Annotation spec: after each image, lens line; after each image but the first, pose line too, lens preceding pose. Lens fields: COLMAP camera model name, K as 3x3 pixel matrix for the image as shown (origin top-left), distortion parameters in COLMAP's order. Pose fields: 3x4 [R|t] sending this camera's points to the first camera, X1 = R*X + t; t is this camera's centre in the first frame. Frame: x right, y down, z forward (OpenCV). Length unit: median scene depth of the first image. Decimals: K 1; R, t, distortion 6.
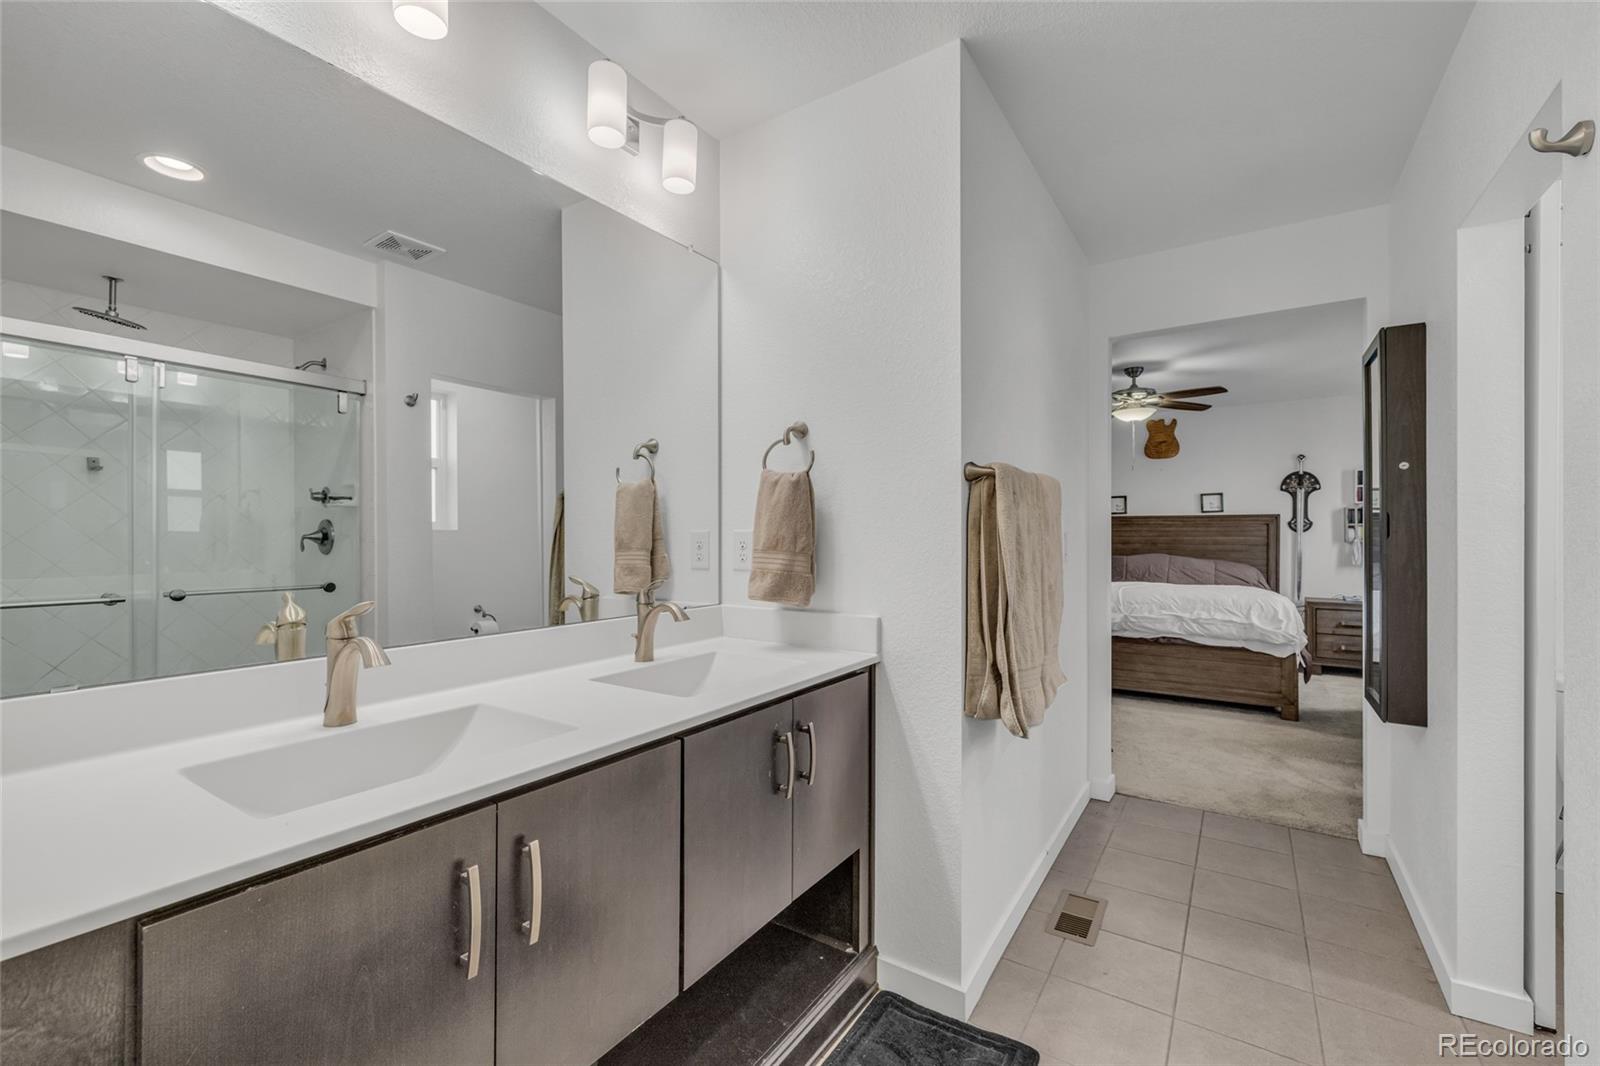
lens RADIAL K [[668.5, 0, 802.6], [0, 668.5, 530.4], [0, 0, 1]] dist [0.000800, 0.000703]
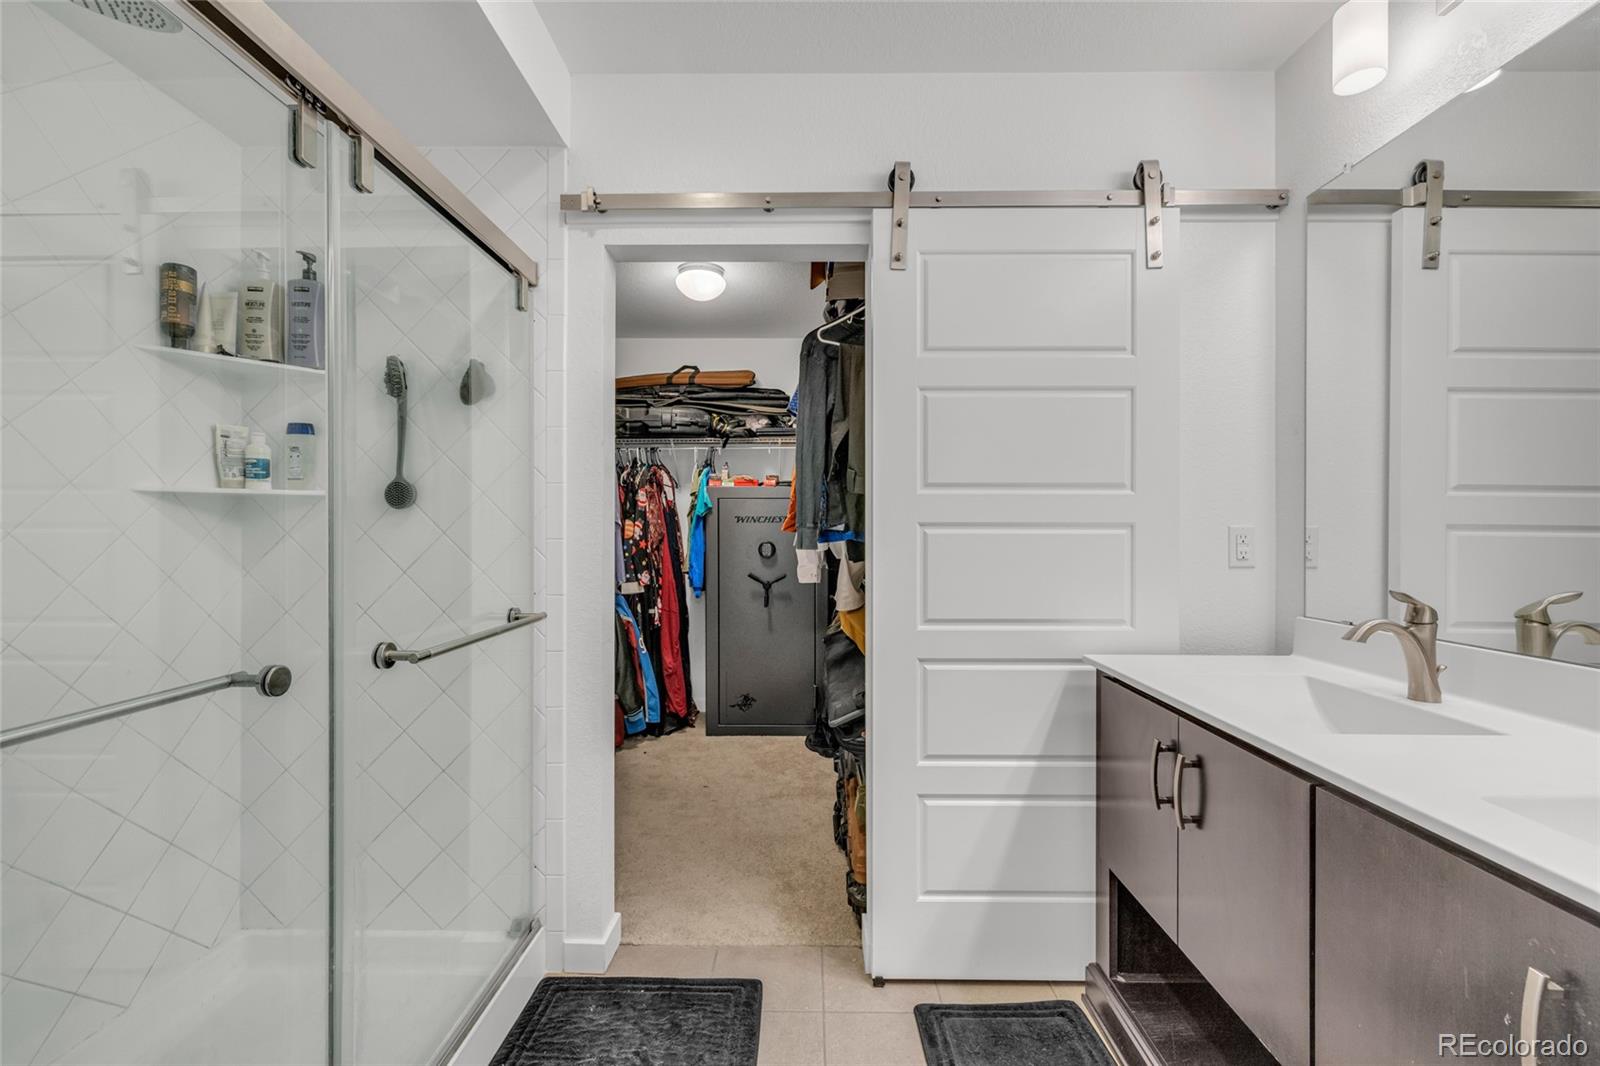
lens RADIAL K [[668.5, 0, 802.6], [0, 668.5, 530.4], [0, 0, 1]] dist [0.000800, 0.000703]
pose [[-0.837838, -0.001031, -0.545918, 0.833998], [0.000511, 0.999996, -0.002673, 0.008747], [0.545919, -0.002519, -0.837834, 1.445881]]
